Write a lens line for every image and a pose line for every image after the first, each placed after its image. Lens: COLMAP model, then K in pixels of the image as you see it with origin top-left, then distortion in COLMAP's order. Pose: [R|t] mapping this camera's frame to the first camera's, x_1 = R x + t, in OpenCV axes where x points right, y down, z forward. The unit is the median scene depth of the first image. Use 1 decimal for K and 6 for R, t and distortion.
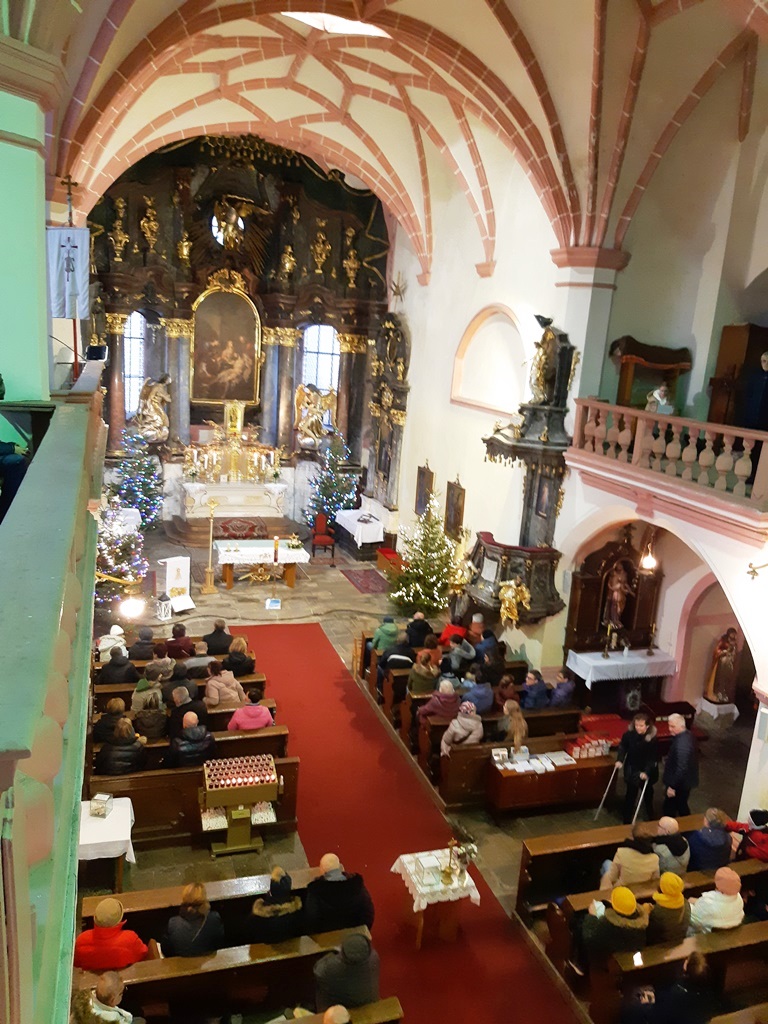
lens RADIAL K [[787.2, 0, 383.0], [0, 787.2, 511.2], [0, 0, 1]] dist [0.038488, -0.083000]
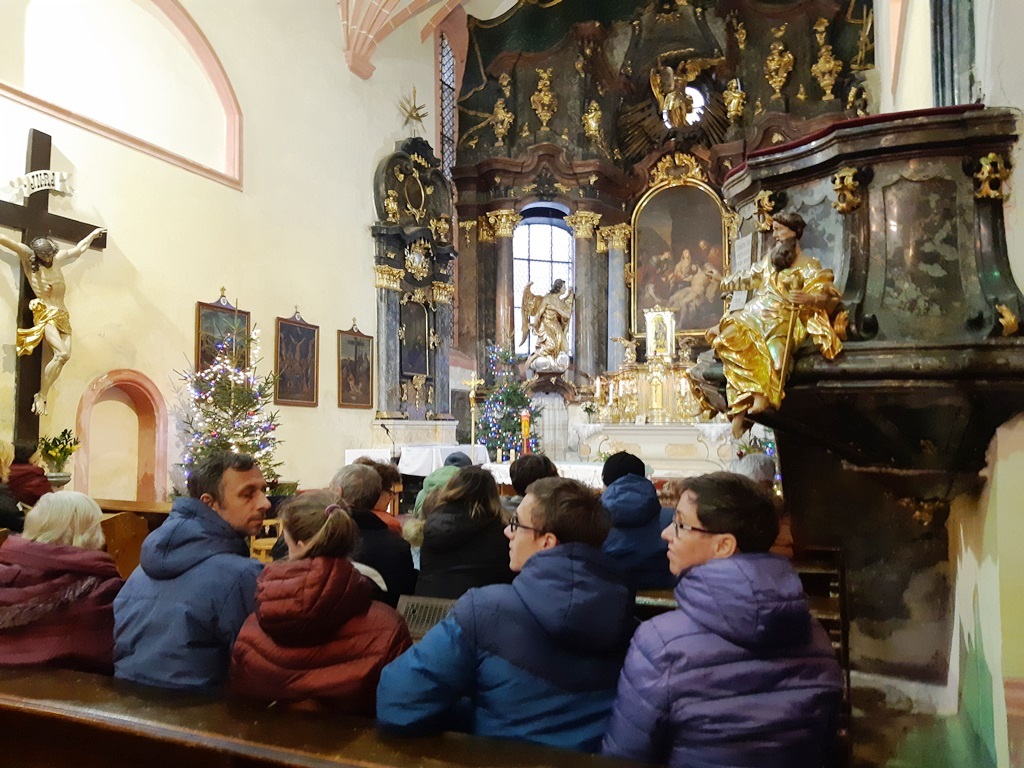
lens RADIAL K [[787.2, 0, 507.1], [0, 787.2, 391.9], [0, 0, 1]] dist [0.038488, -0.083000]
pose [[0.753212, -0.106176, -0.649153, 0.159973], [-0.084028, 0.963270, -0.255051, 0.124286], [0.652389, 0.246654, 0.716624, 0.481879]]
